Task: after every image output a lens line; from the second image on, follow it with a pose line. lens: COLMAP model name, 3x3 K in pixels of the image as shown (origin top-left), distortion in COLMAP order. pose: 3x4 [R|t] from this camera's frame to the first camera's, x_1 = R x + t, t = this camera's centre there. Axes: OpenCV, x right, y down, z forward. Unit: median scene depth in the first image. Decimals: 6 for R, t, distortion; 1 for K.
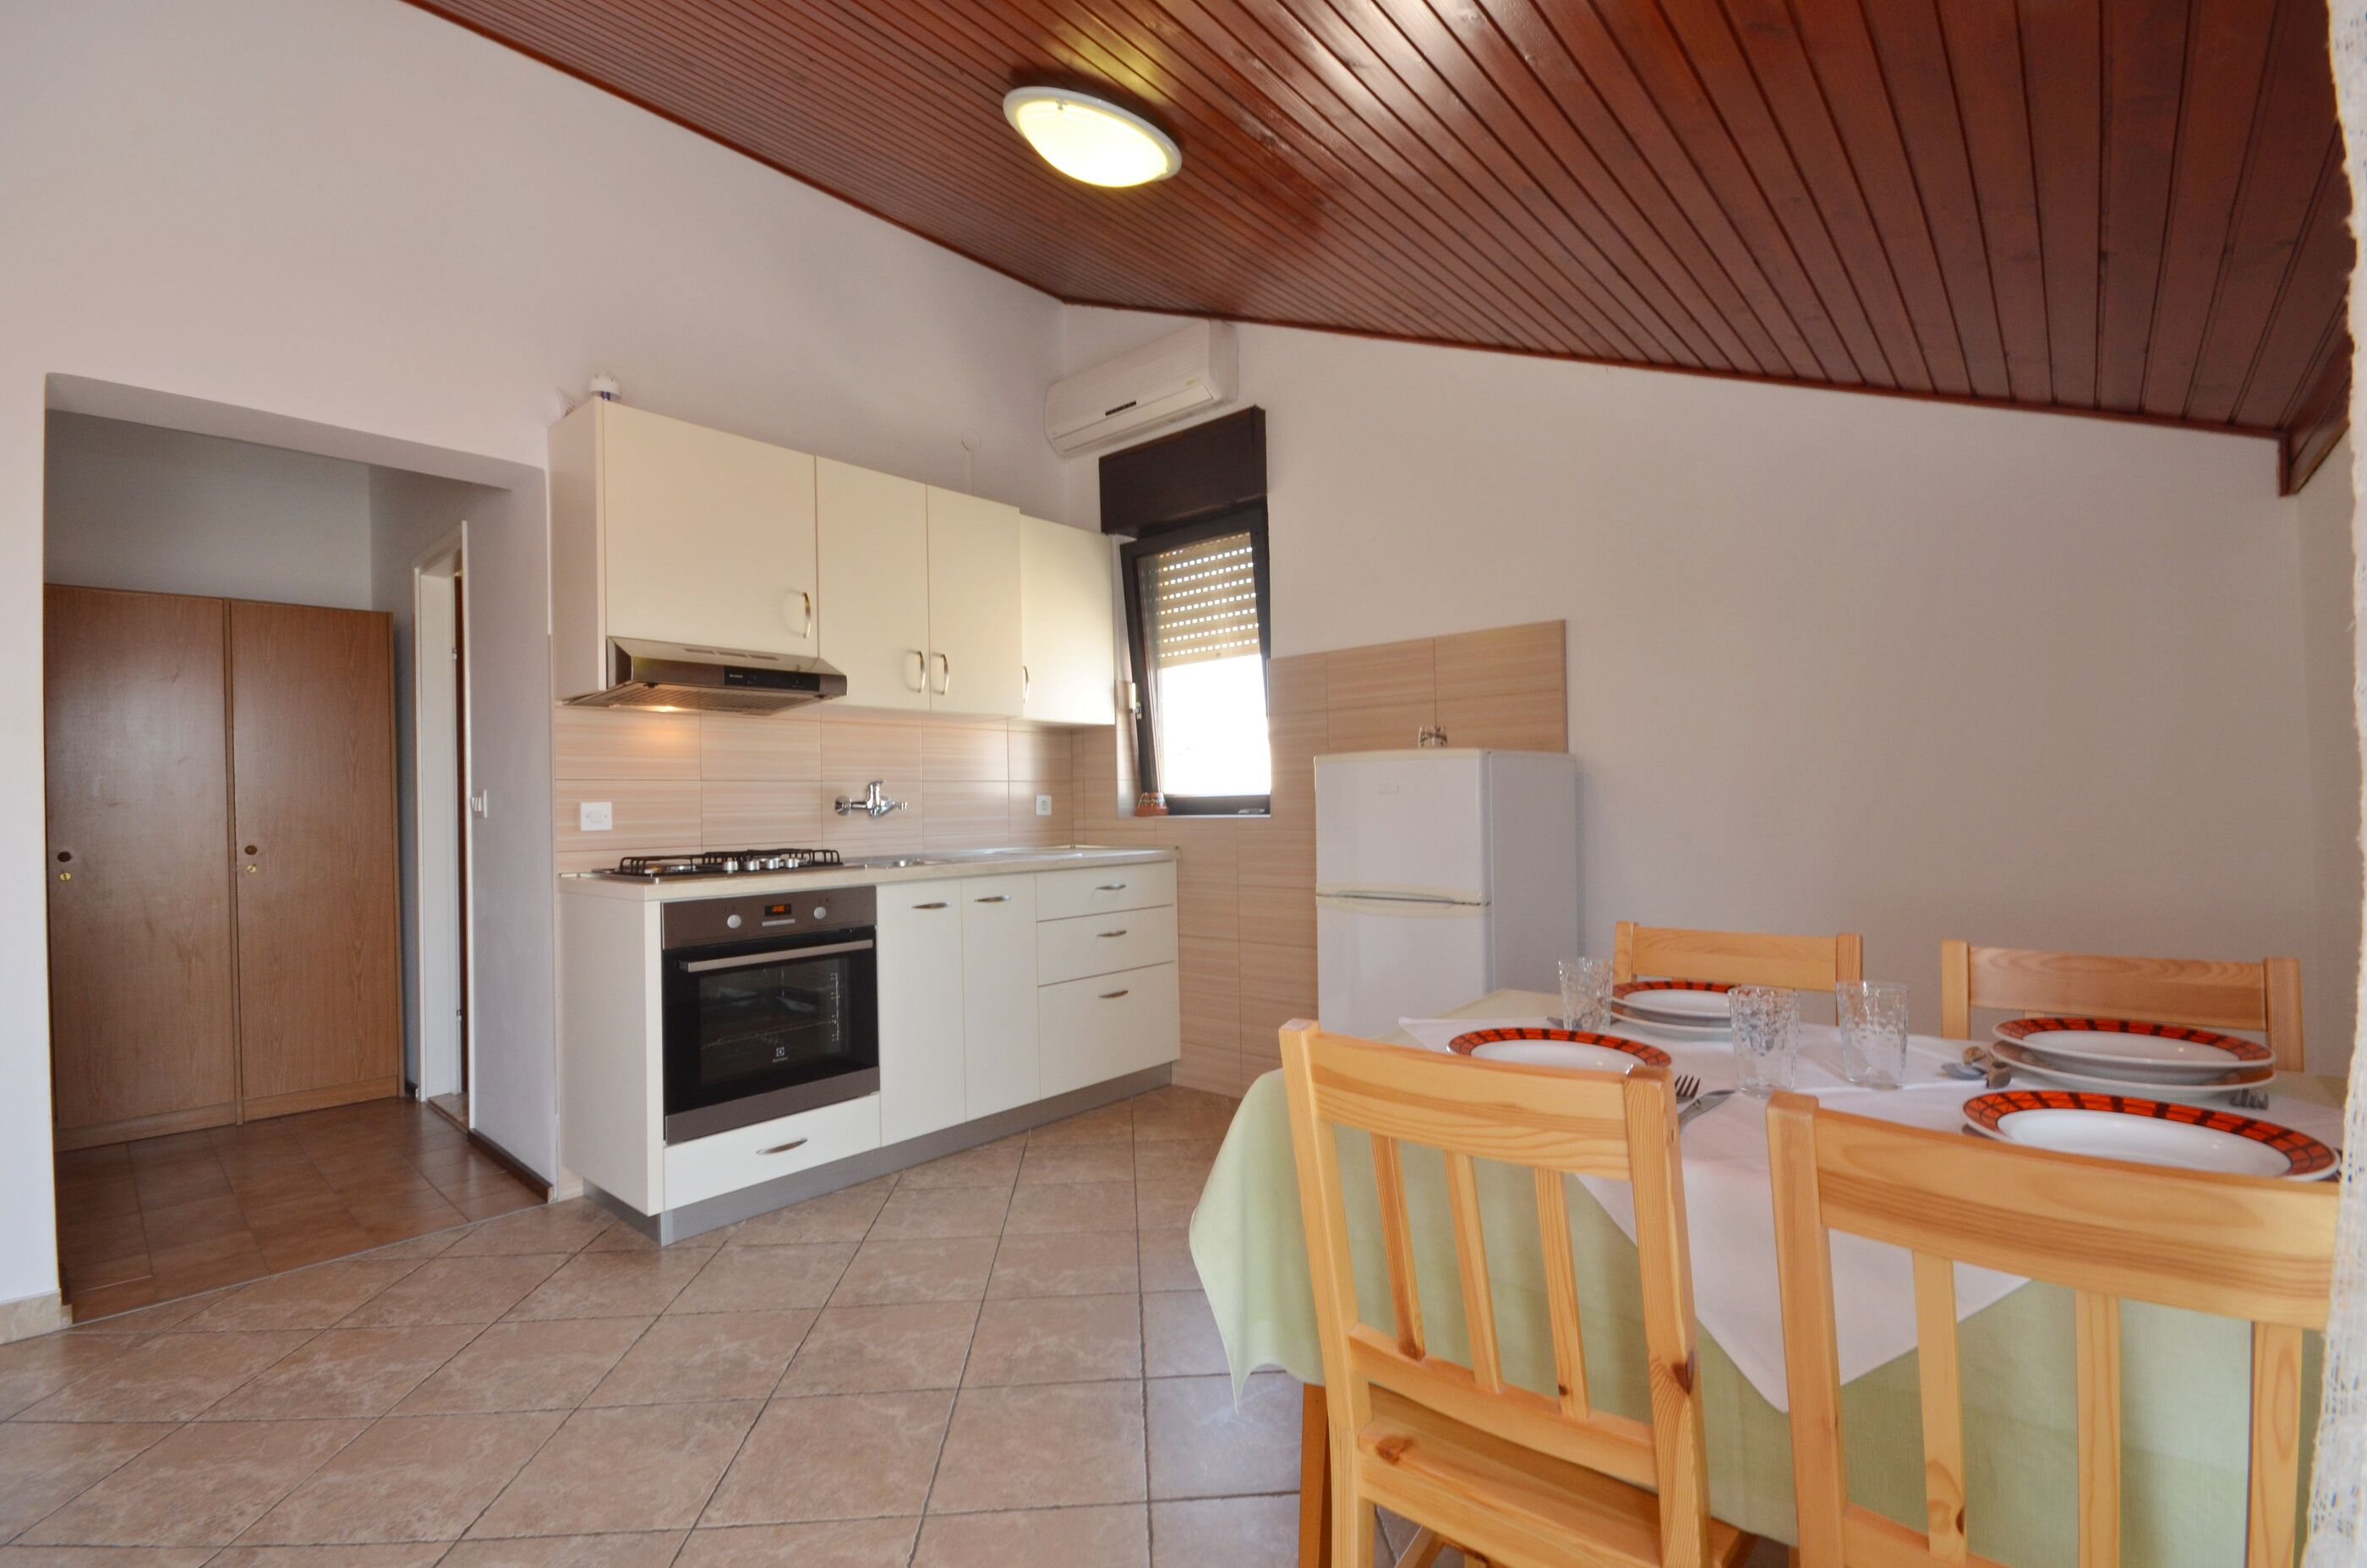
lens RADIAL K [[1033.0, 0, 1183.3], [0, 1033.0, 793.6], [0, 0, 1]] dist [0.010468, -0.011494]
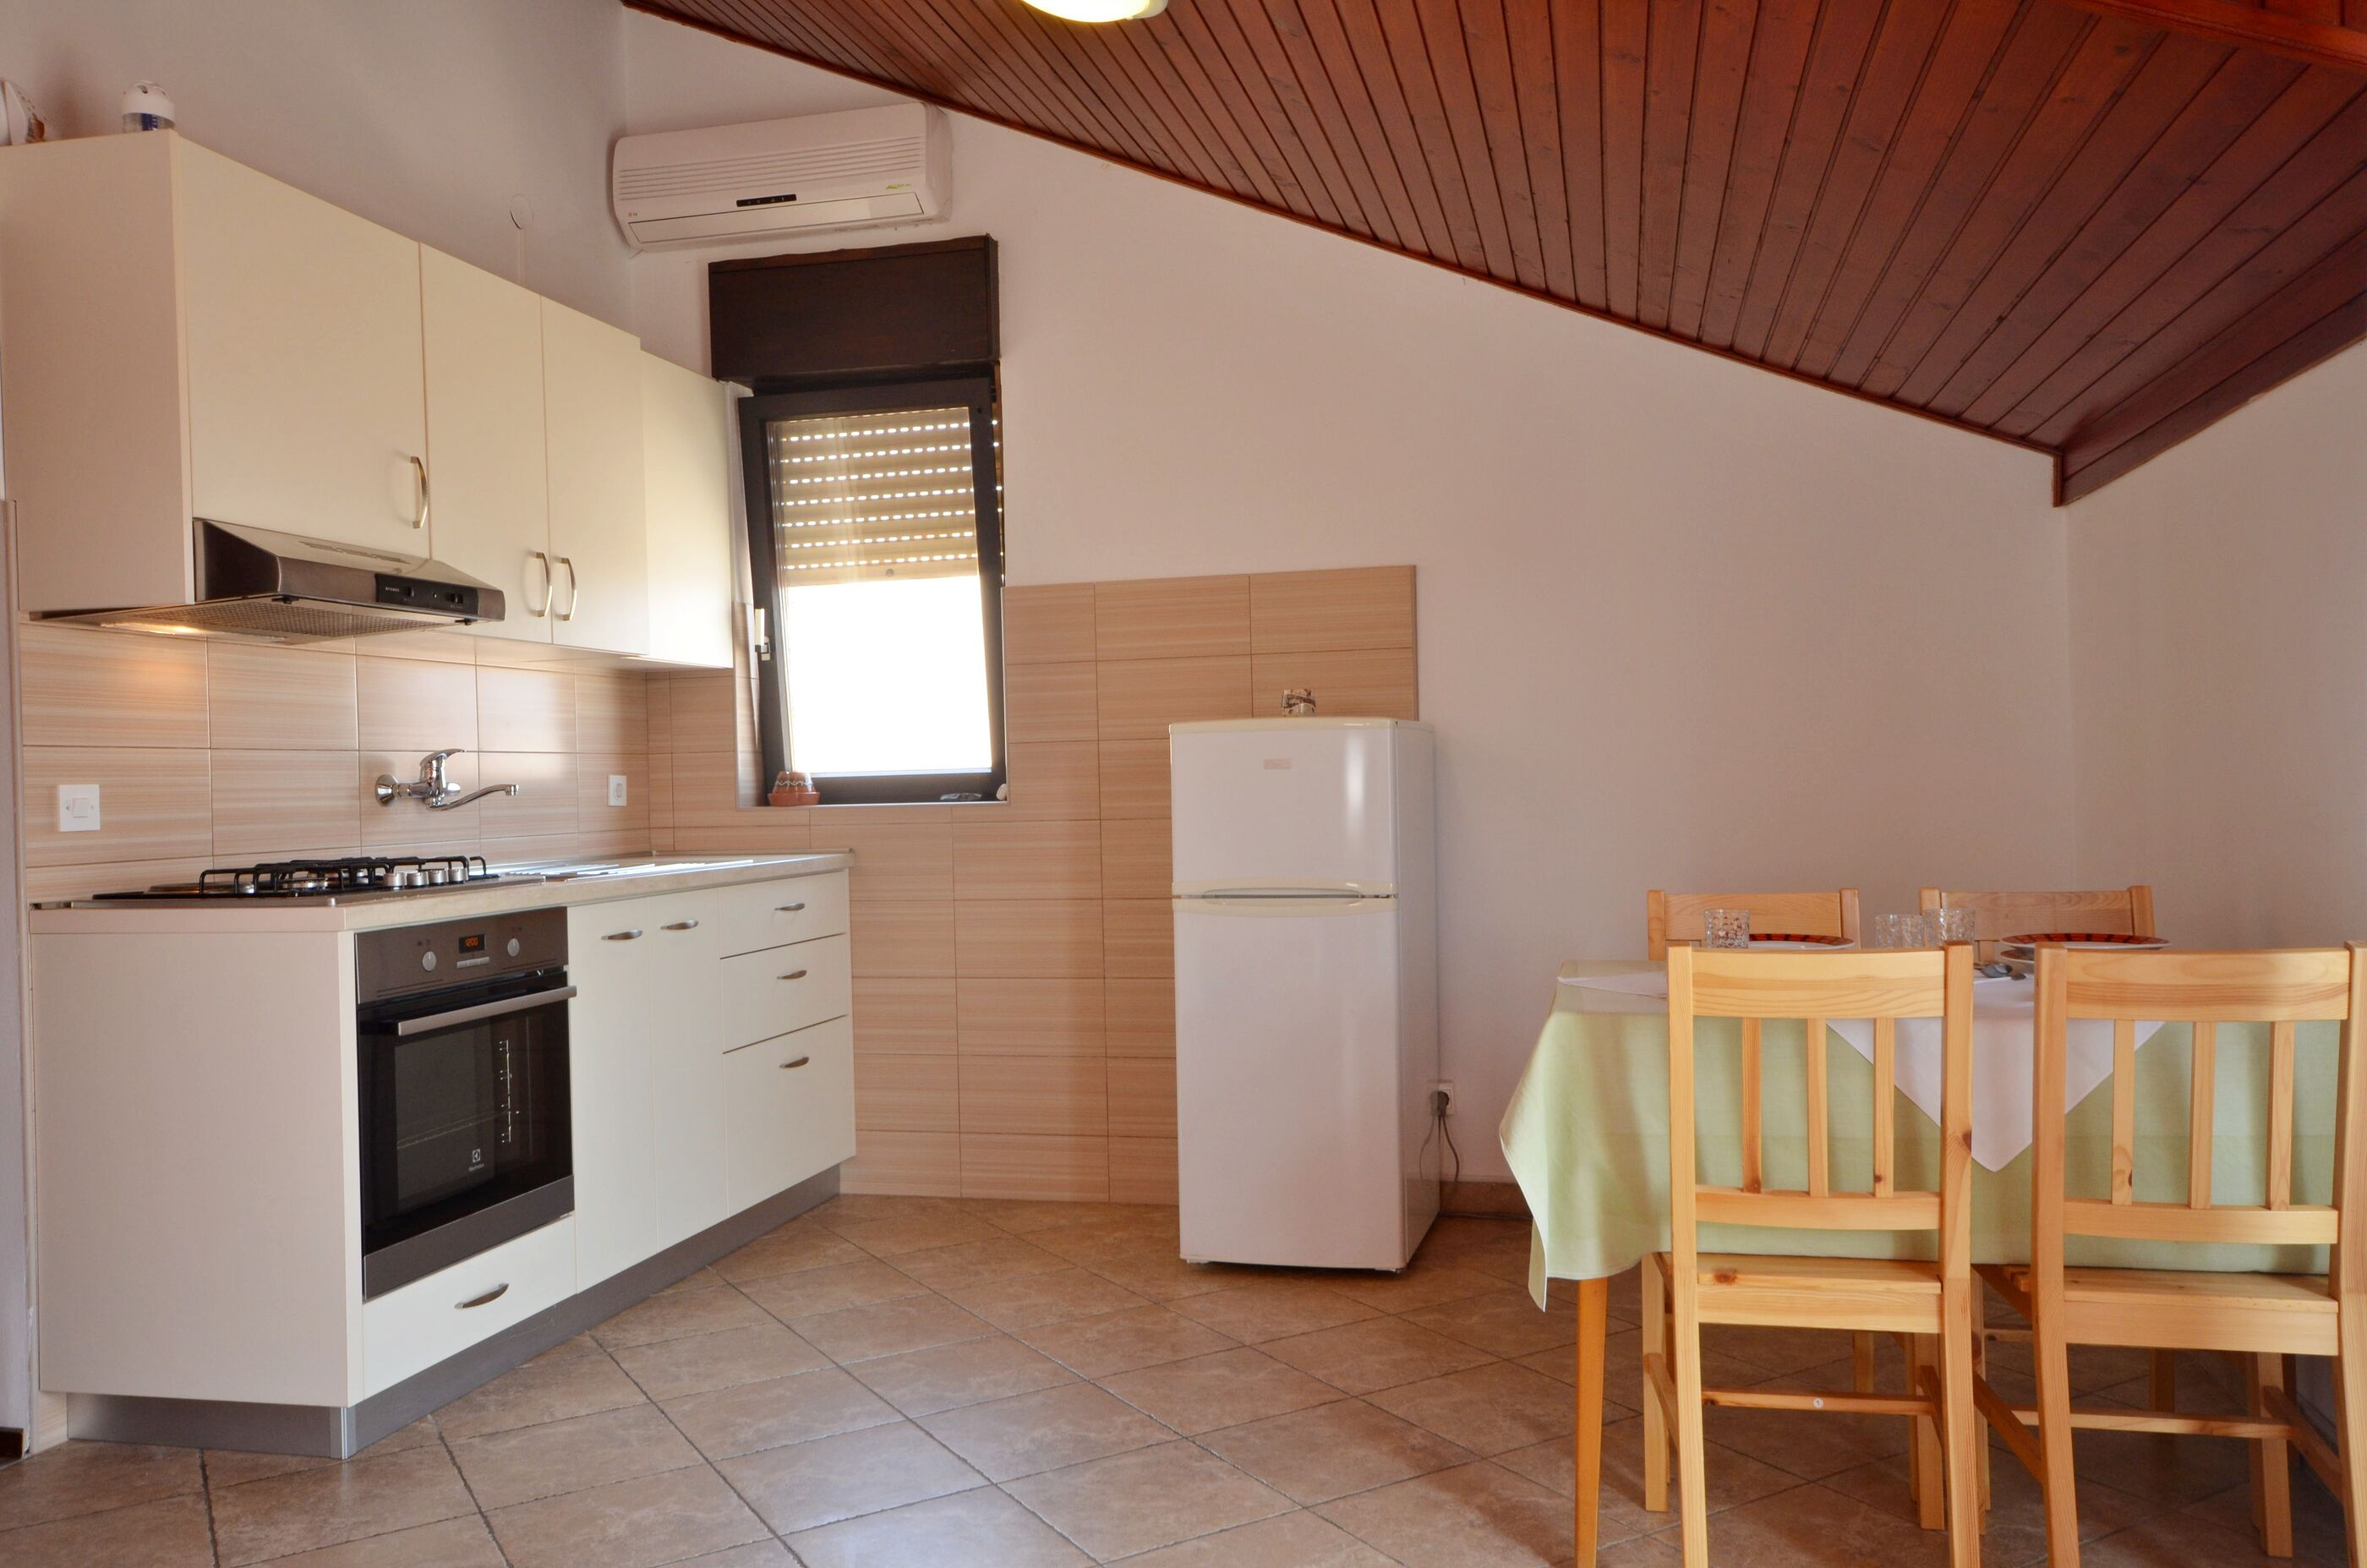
lens RADIAL K [[1801.7, 0, 1183.5], [0, 1801.7, 784.0], [0, 0, 1]] dist [0.021585, 0.007987]
pose [[0.888645, -0.003108, 0.458585, -0.480482], [0.002062, 0.999994, 0.002782, 0.006781], [-0.458591, -0.001526, 0.888646, -0.229319]]
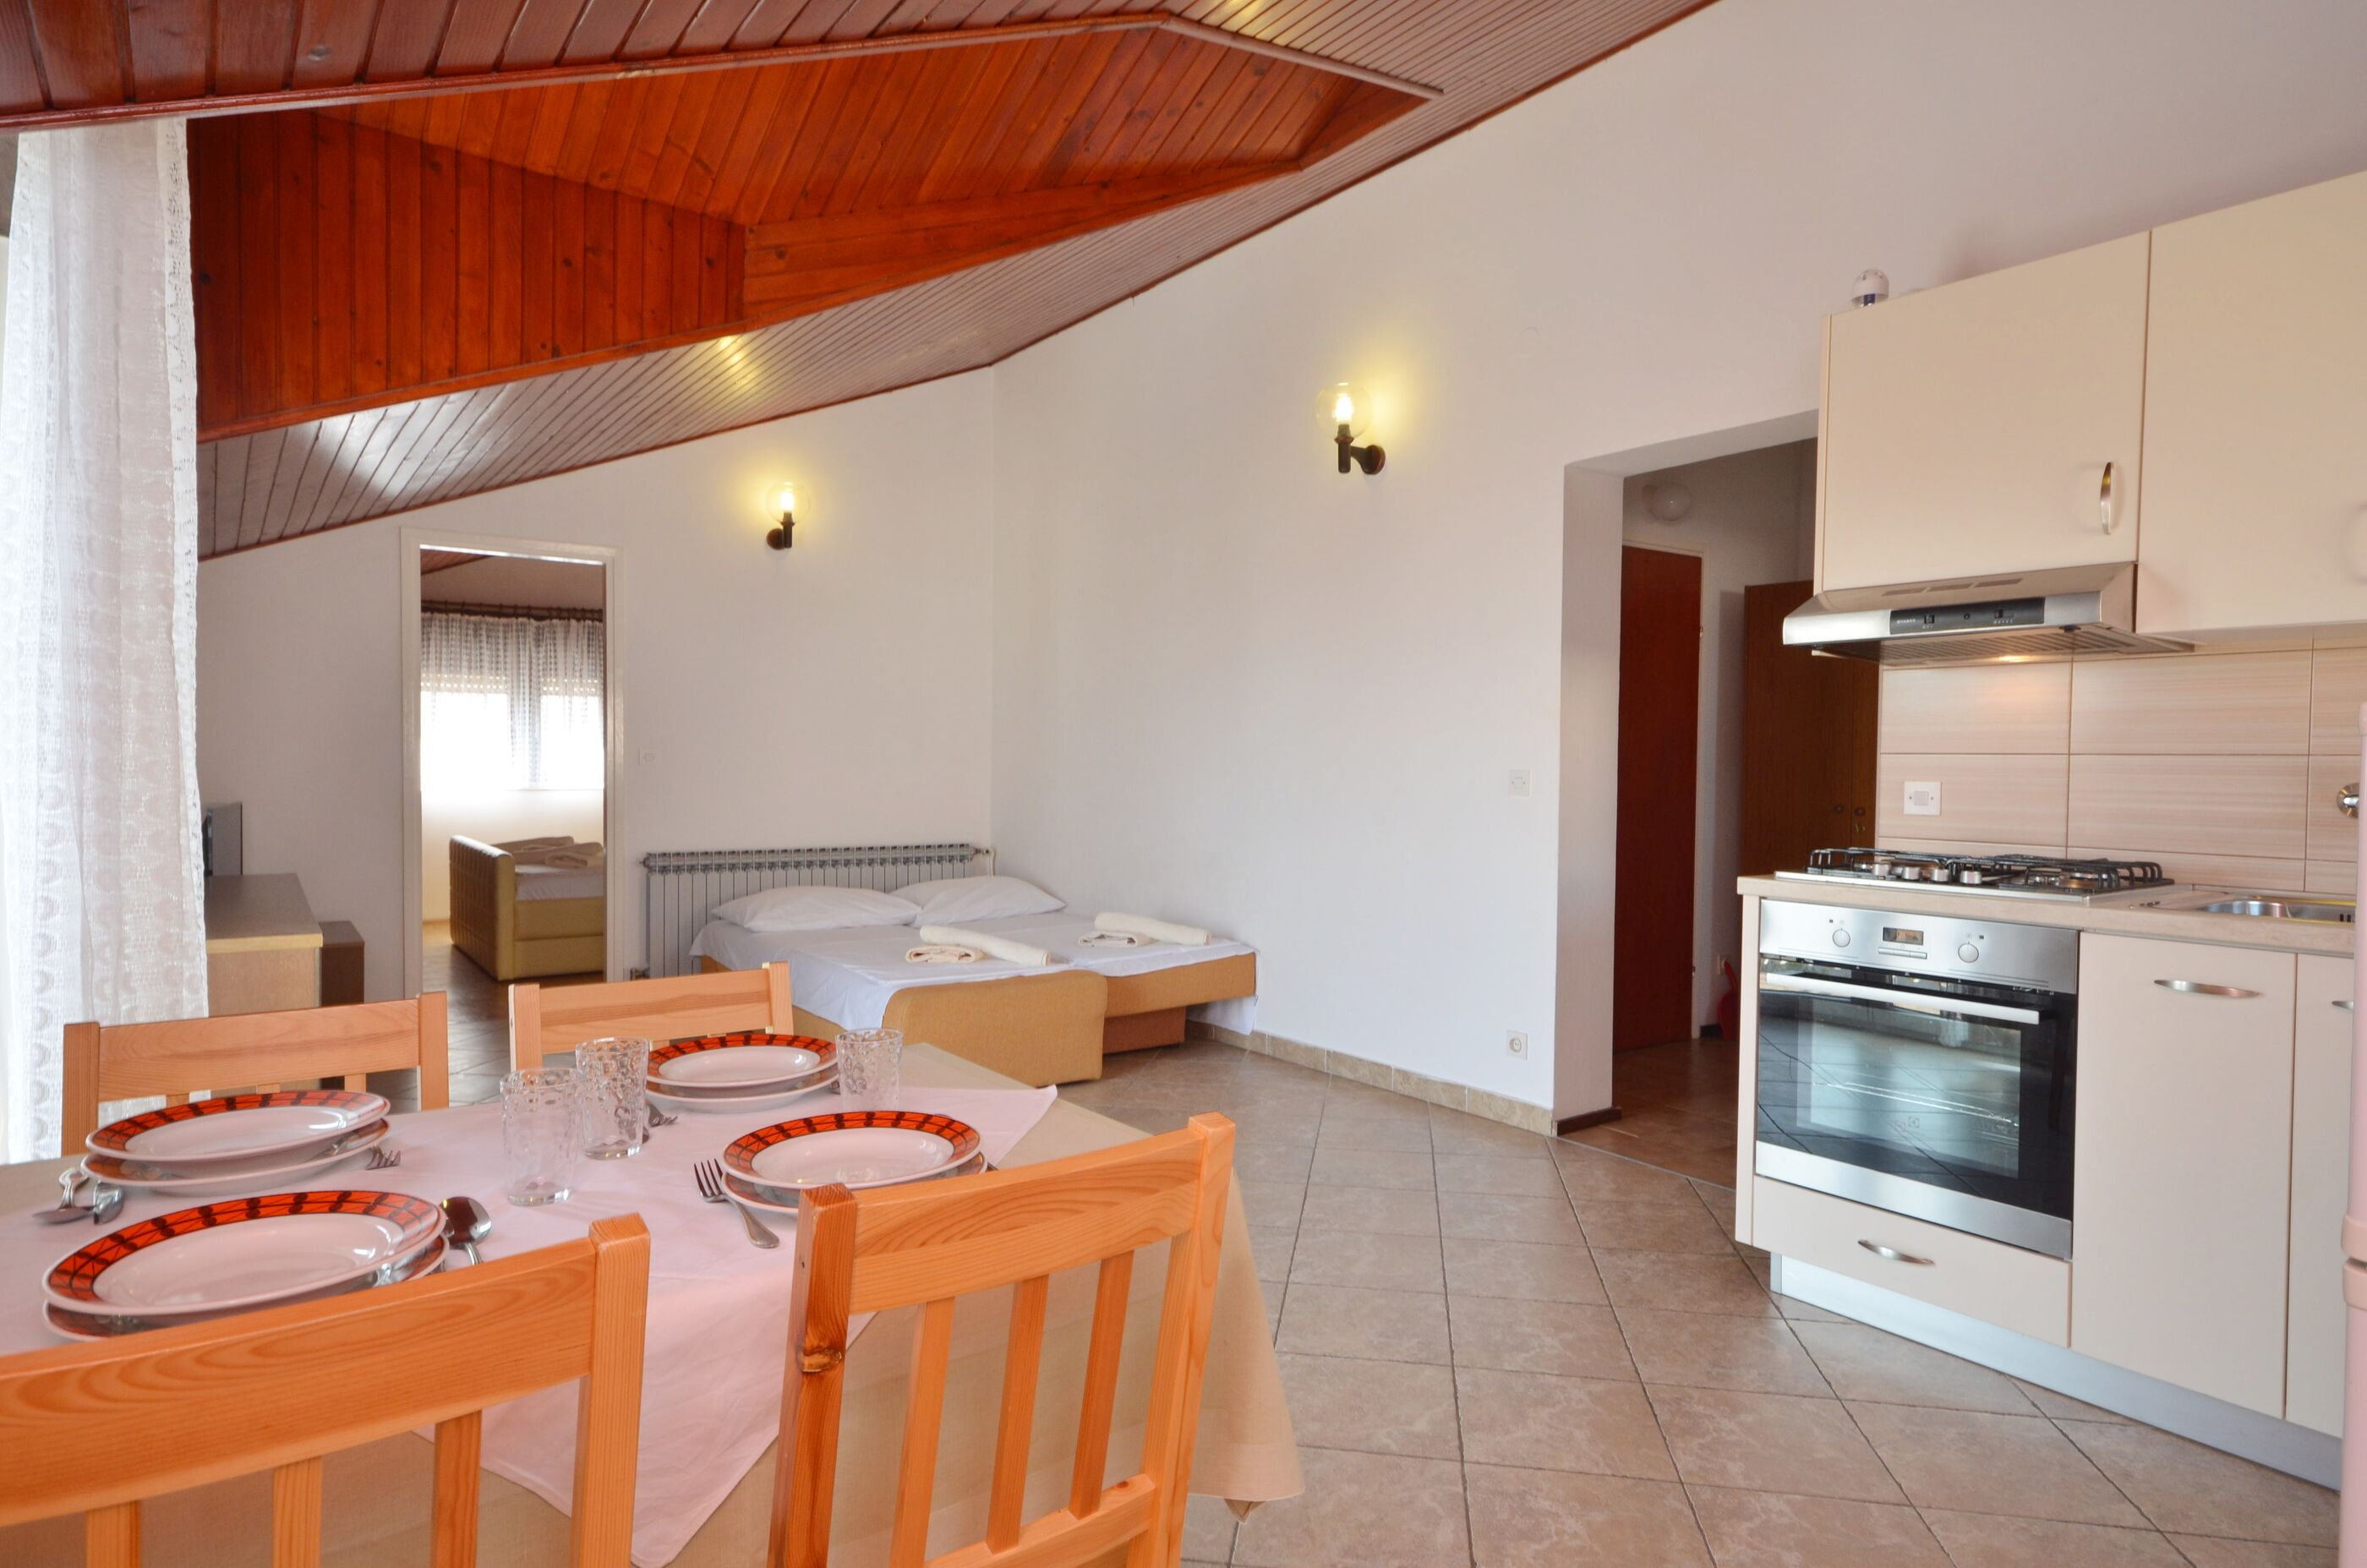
lens RADIAL K [[1324.6, 0, 1186.1], [0, 1324.6, 789.5], [0, 0, 1]] dist [0.027581, -0.008487]
pose [[-0.215421, 0.041763, -0.975628, 0.599216], [0.006591, 0.999124, 0.041314, -0.032659], [0.976499, 0.002470, -0.215508, 0.654625]]
